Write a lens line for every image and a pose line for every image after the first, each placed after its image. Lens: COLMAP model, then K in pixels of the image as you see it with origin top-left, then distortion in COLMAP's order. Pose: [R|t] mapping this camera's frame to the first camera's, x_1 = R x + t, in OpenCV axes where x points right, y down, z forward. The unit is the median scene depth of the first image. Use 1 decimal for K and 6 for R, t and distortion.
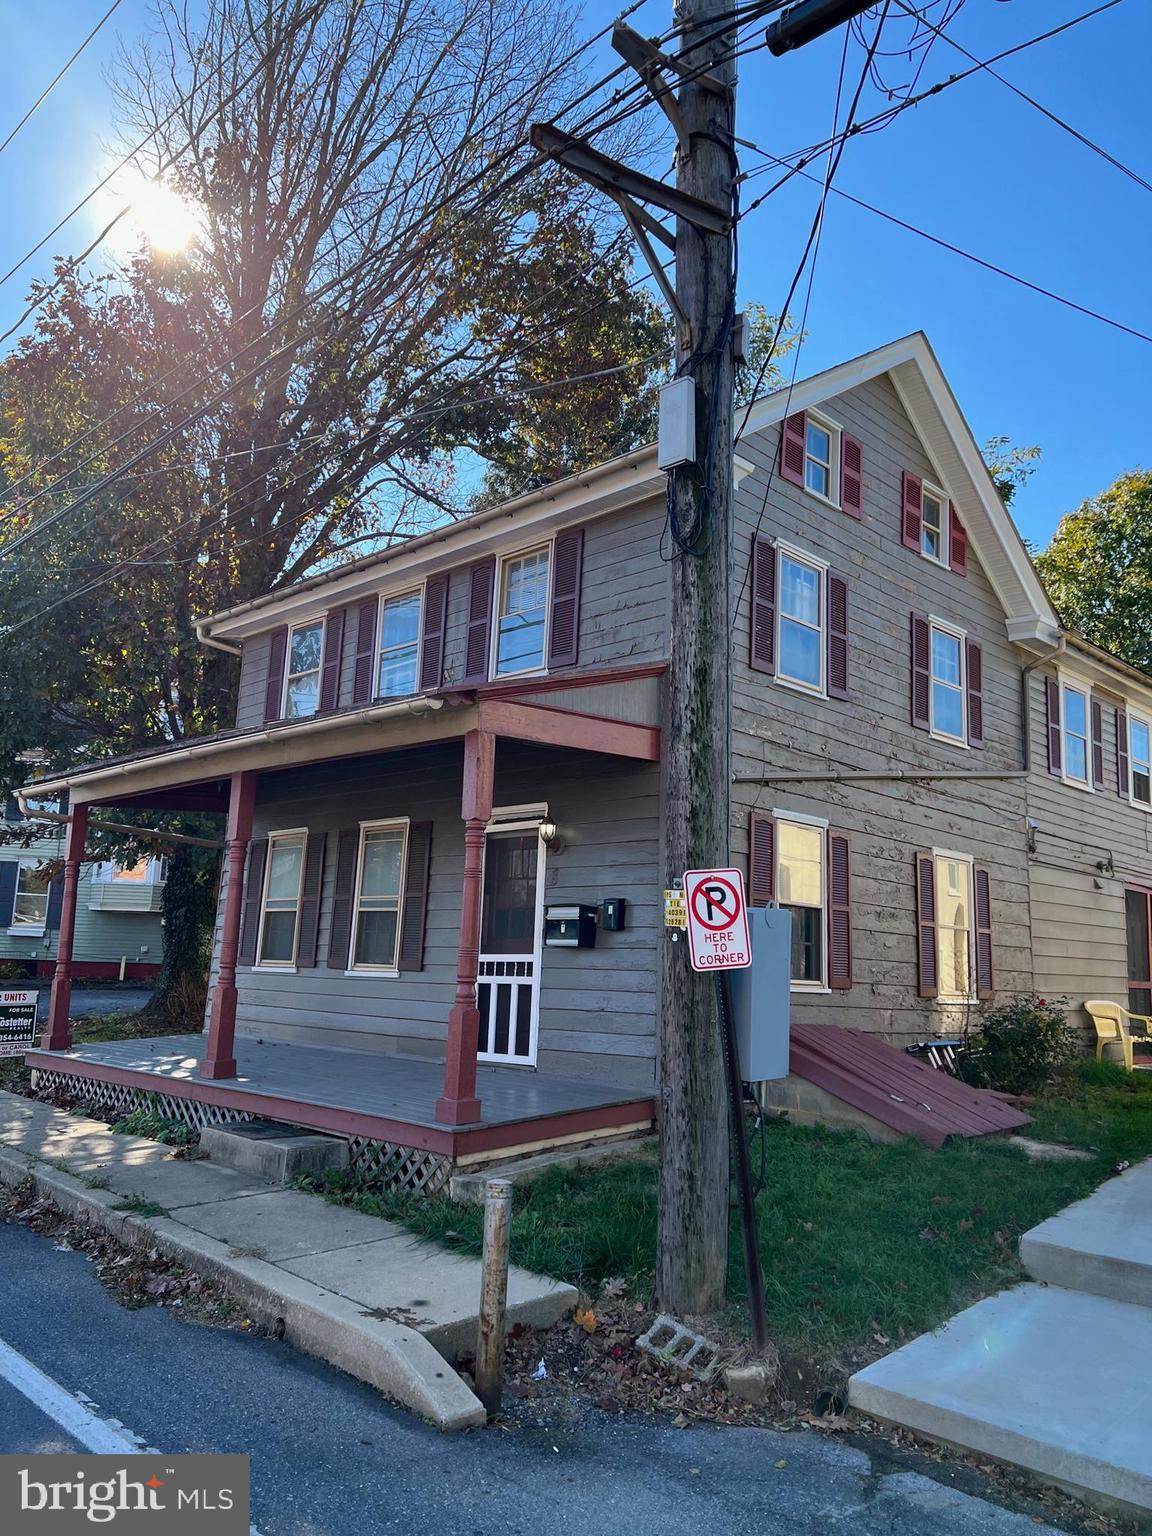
lens RADIAL K [[1122.7, 0, 576.0], [0, 1122.7, 768.0], [0, 0, 1]] dist [0.058598, 0.000085]
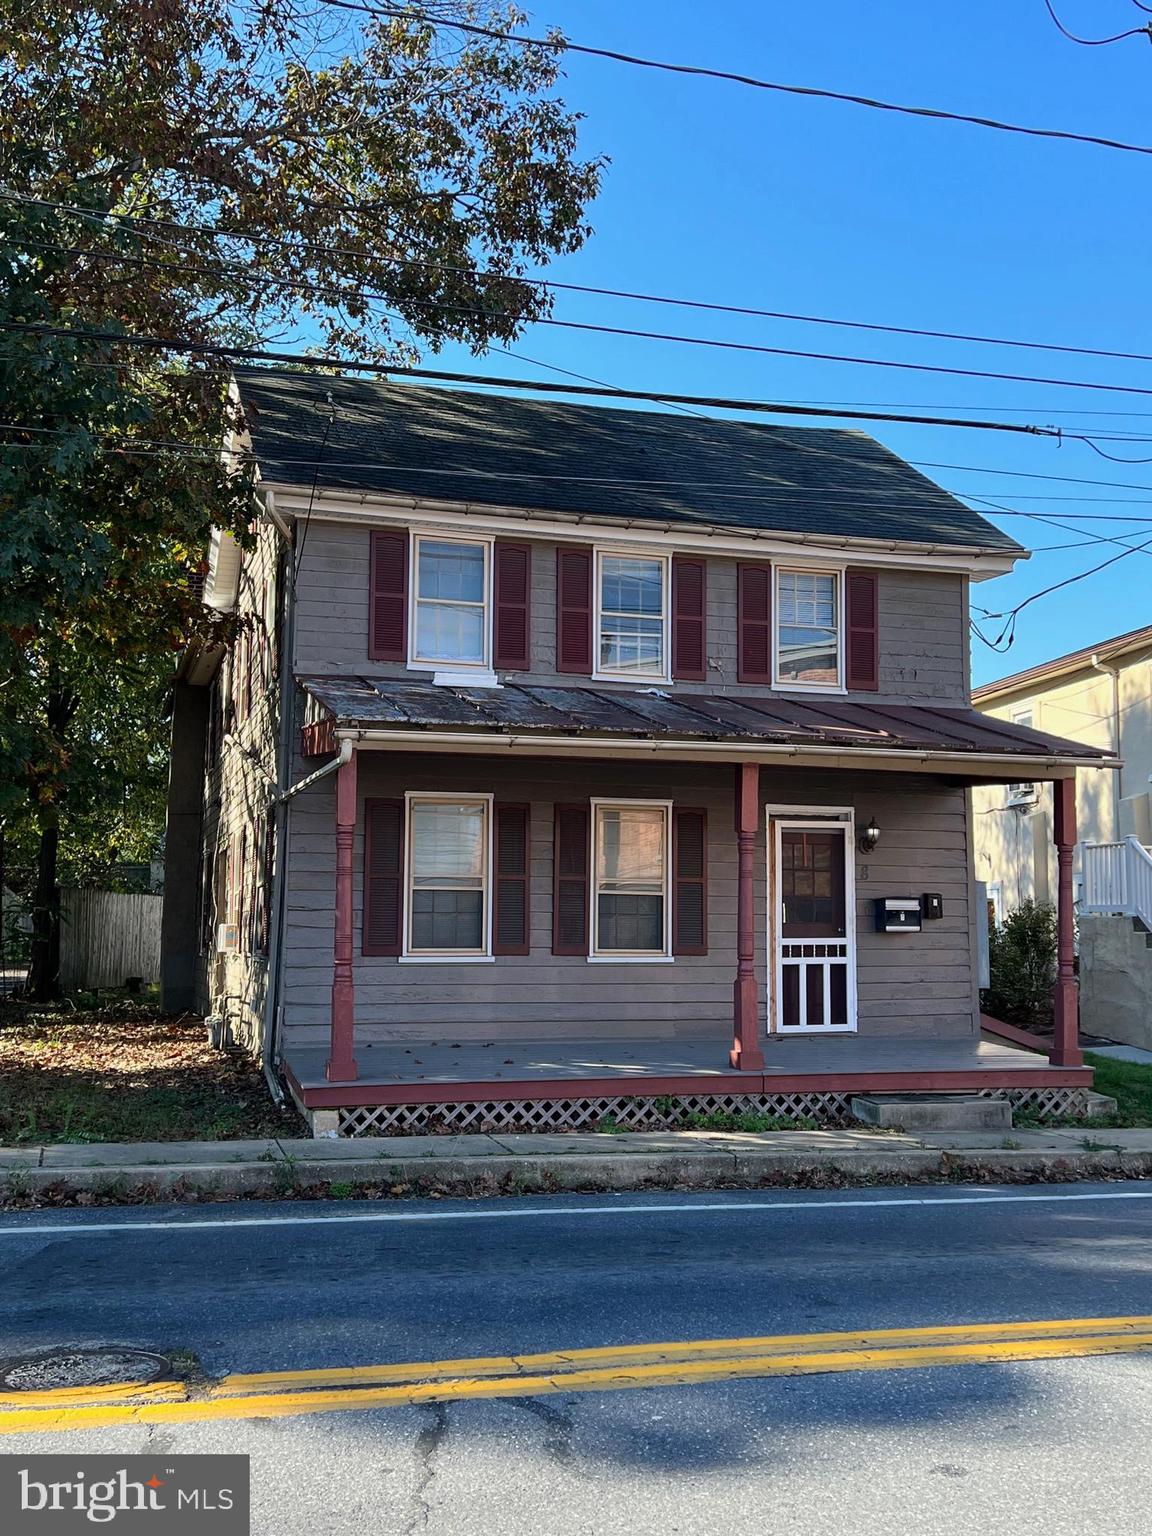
lens RADIAL K [[1578.9, 0, 576.0], [0, 1578.9, 768.0], [0, 0, 1]] dist [0.002947, 0.000901]
pose [[0.498903, 0.067282, 0.864042, -1.574226], [-0.142846, 0.989730, 0.005411, 0.022373], [-0.854805, -0.126125, 0.503390, 0.432146]]
